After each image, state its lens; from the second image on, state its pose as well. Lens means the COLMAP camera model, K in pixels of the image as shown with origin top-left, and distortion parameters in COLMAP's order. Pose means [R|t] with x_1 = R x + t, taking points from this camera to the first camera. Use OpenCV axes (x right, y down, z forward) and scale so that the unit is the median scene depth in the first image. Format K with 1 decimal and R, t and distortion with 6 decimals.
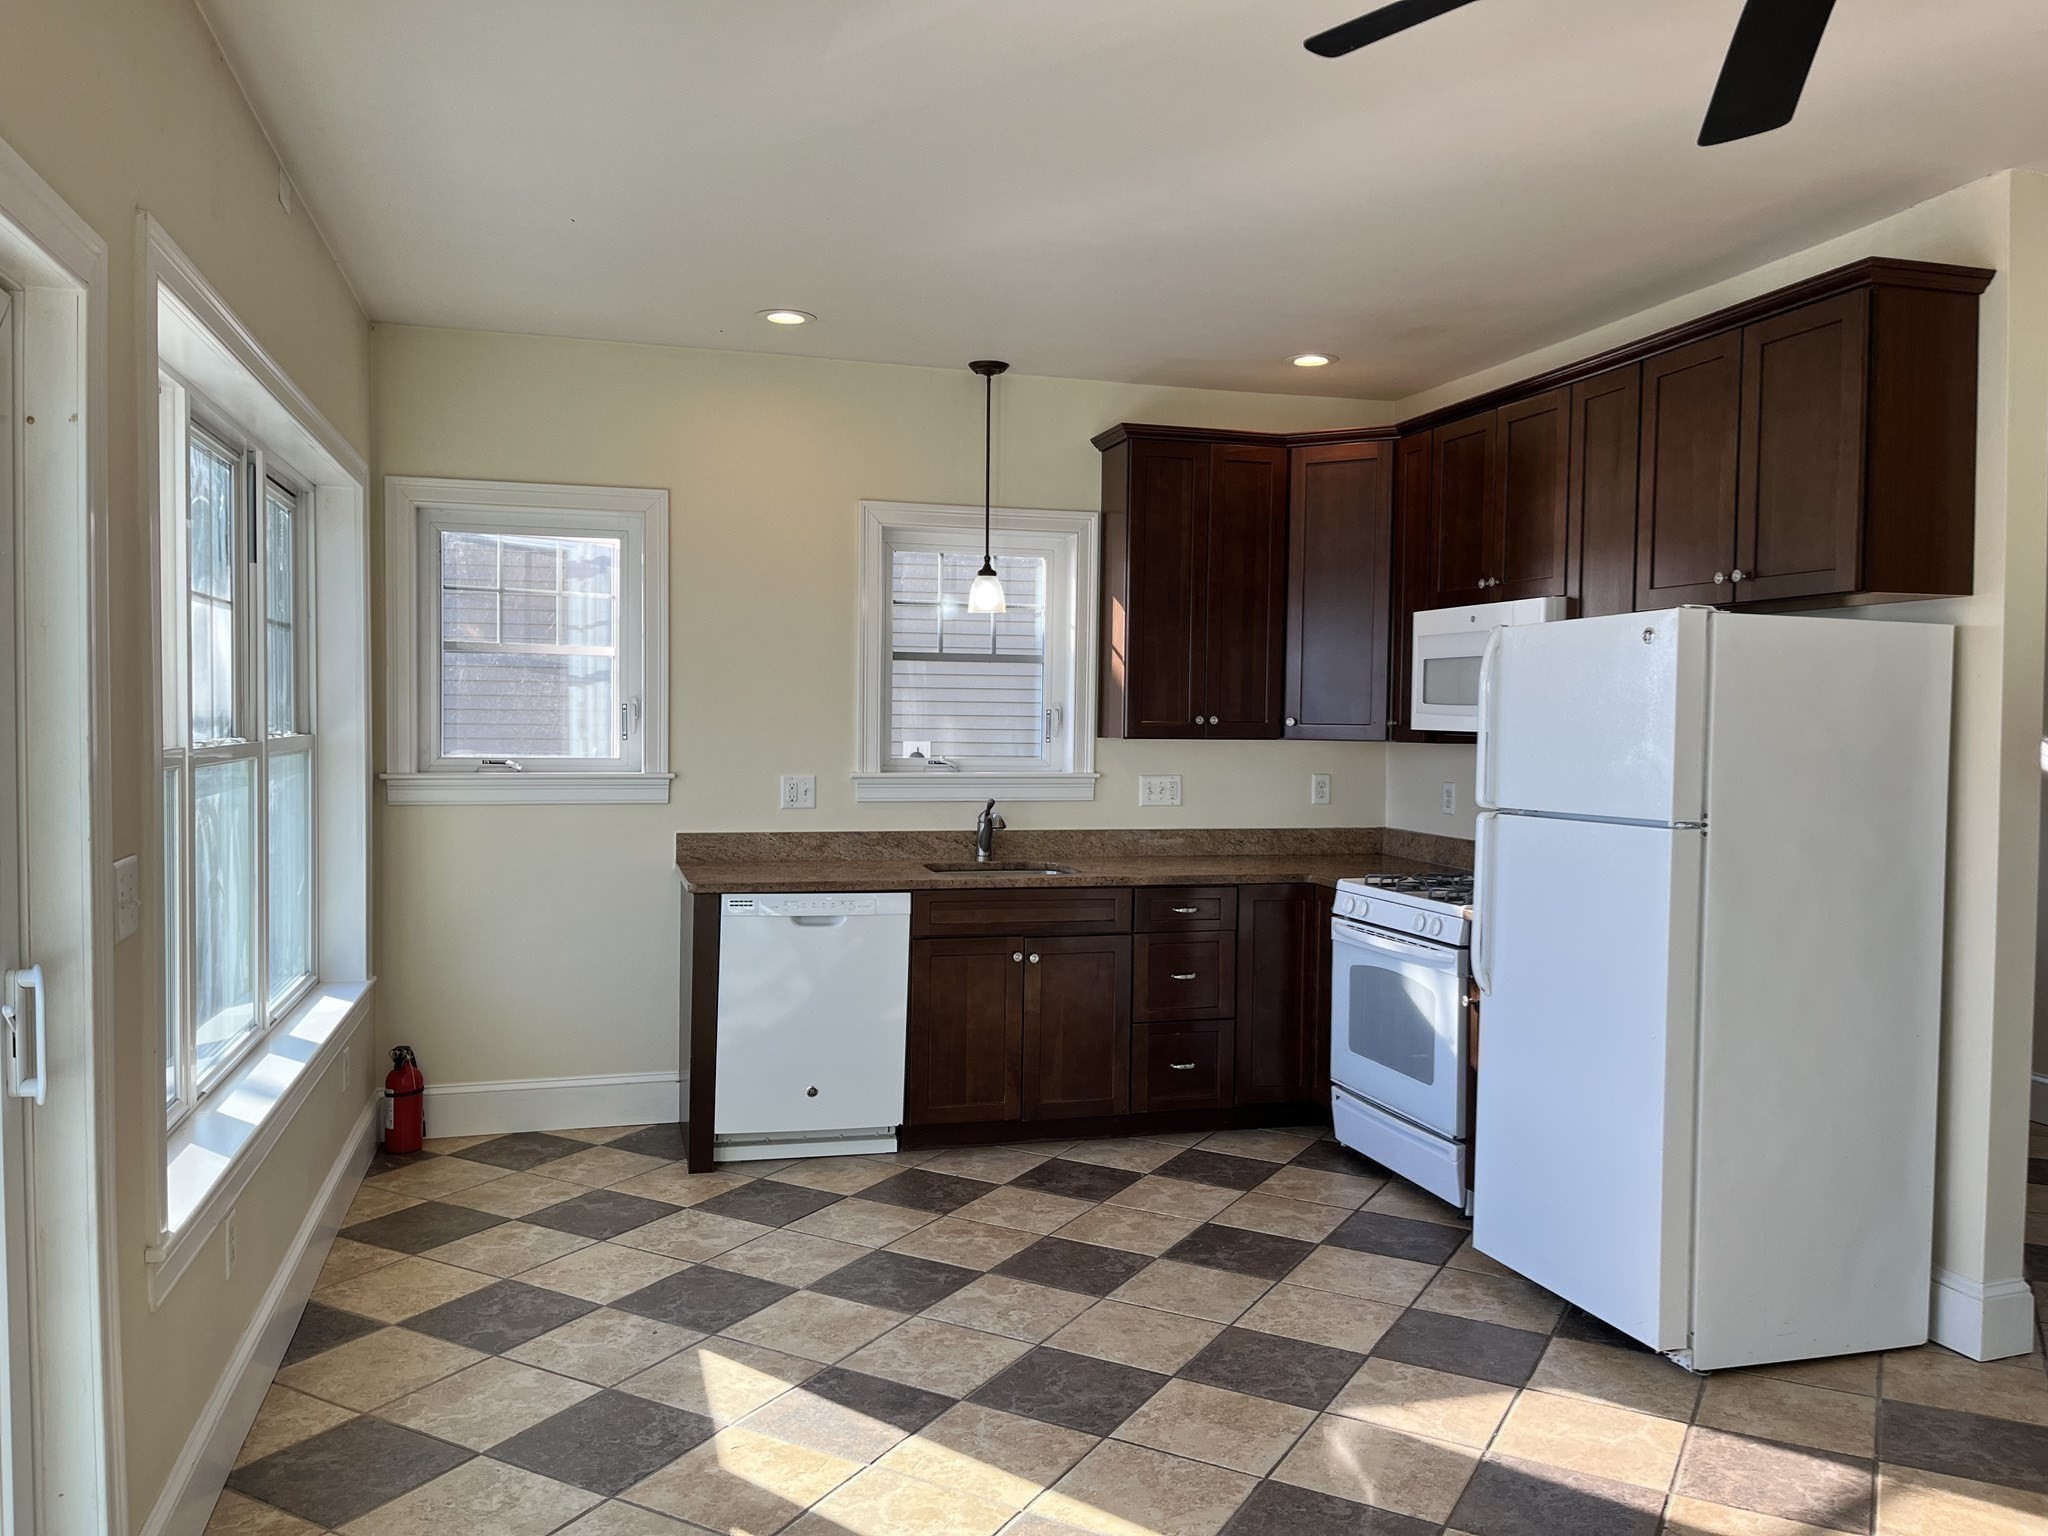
lens RADIAL K [[1550.2, 0, 1029.2], [0, 1550.2, 764.2], [0, 0, 1]] dist [0.061191, -0.076831]
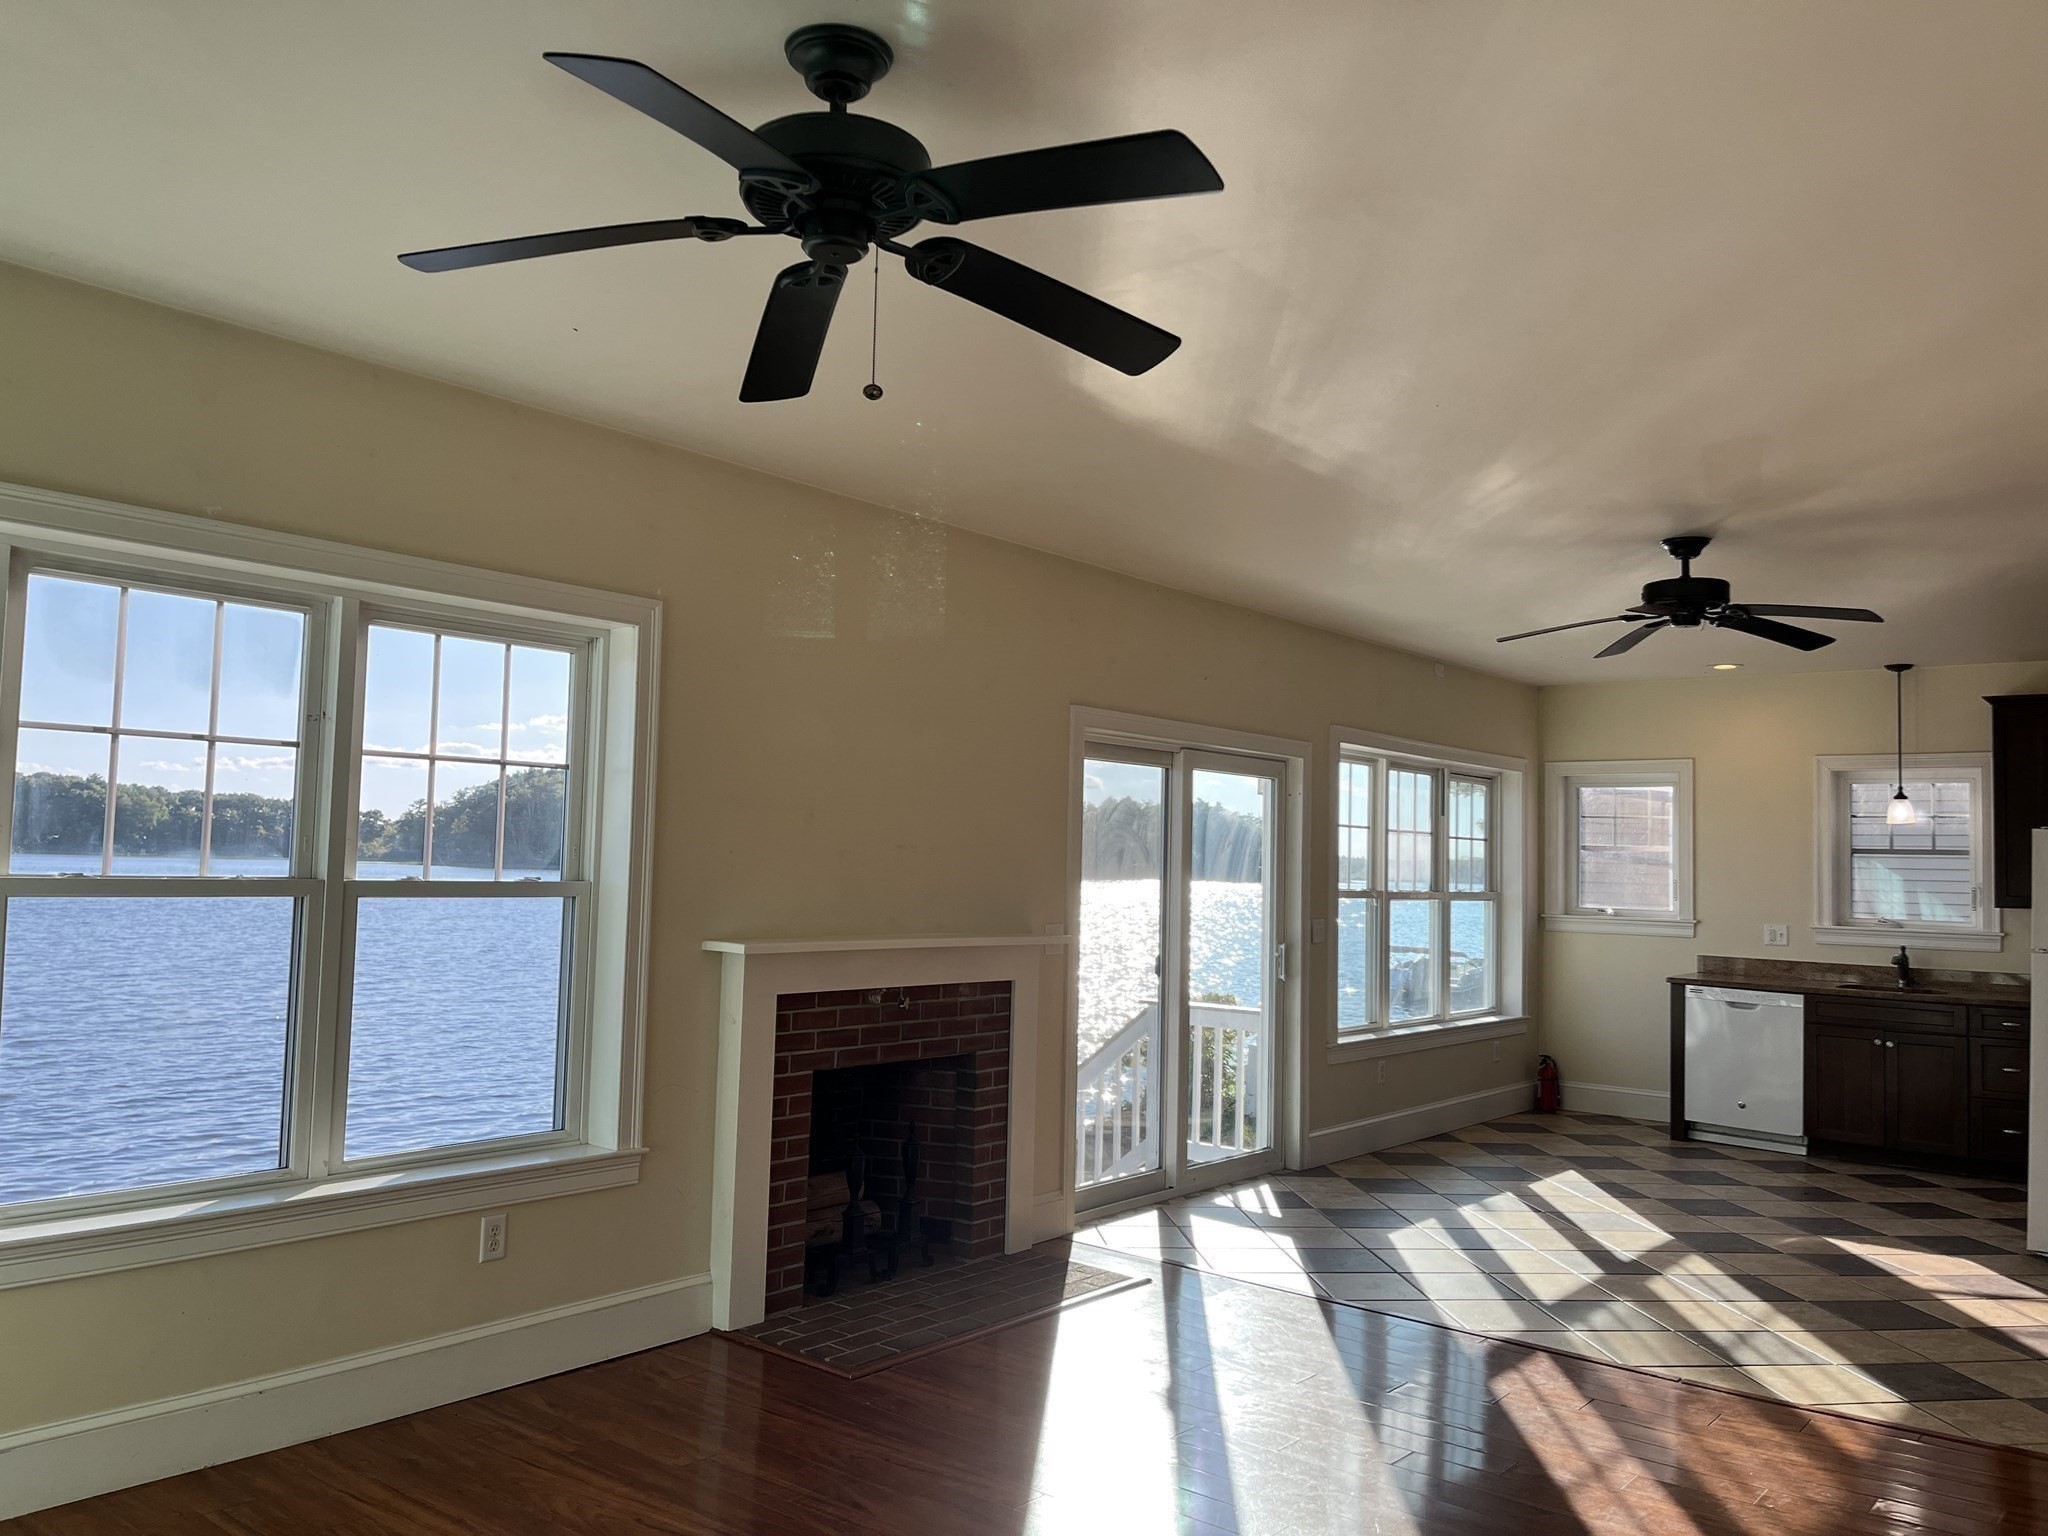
lens RADIAL K [[1553.9, 0, 1006.1], [0, 1553.9, 764.0], [0, 0, 1]] dist [0.050124, -0.050427]
pose [[0.564885, -0.050466, -0.823625, 0.883448], [-0.045784, 0.994674, -0.092347, 0.032795], [0.823899, 0.089874, 0.559566, -0.707047]]
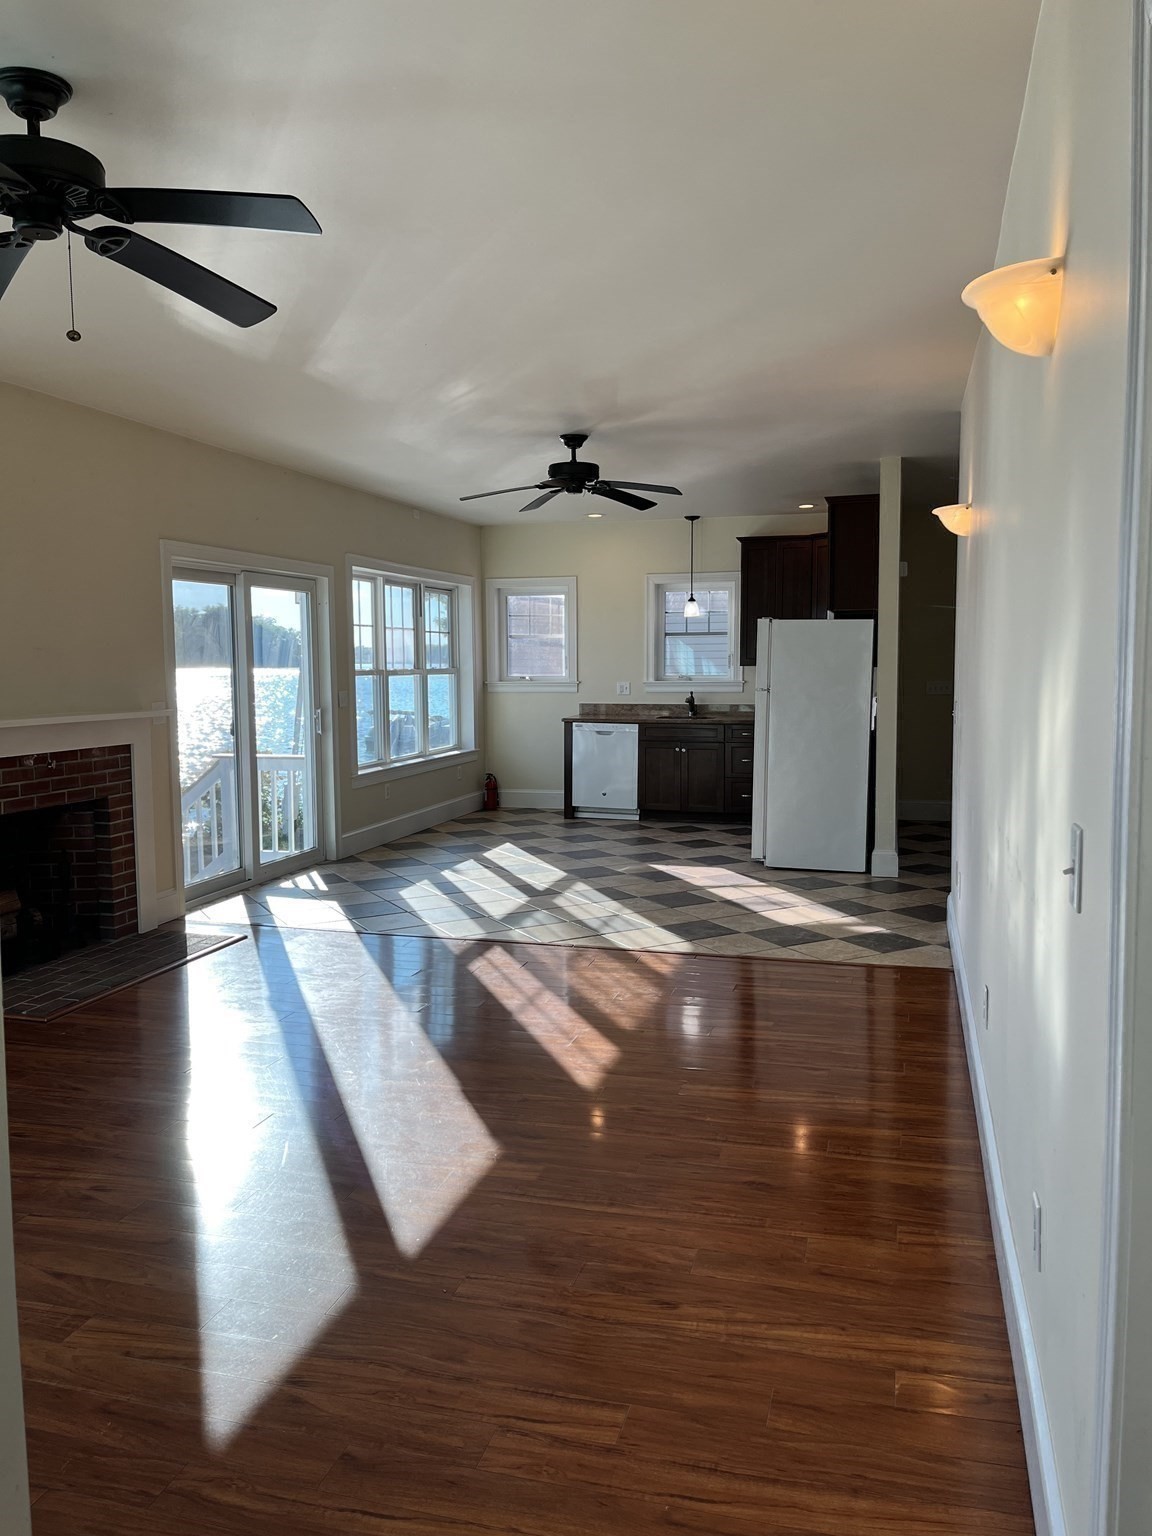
lens RADIAL K [[1162.5, 0, 570.9], [0, 1162.5, 769.5], [0, 0, 1]] dist [0.072708, -0.118346]
pose [[0.847521, 0.033294, -0.529717, 0.947479], [-0.000307, 0.998061, 0.062239, 0.037770], [0.530762, -0.052586, 0.845888, -0.824908]]
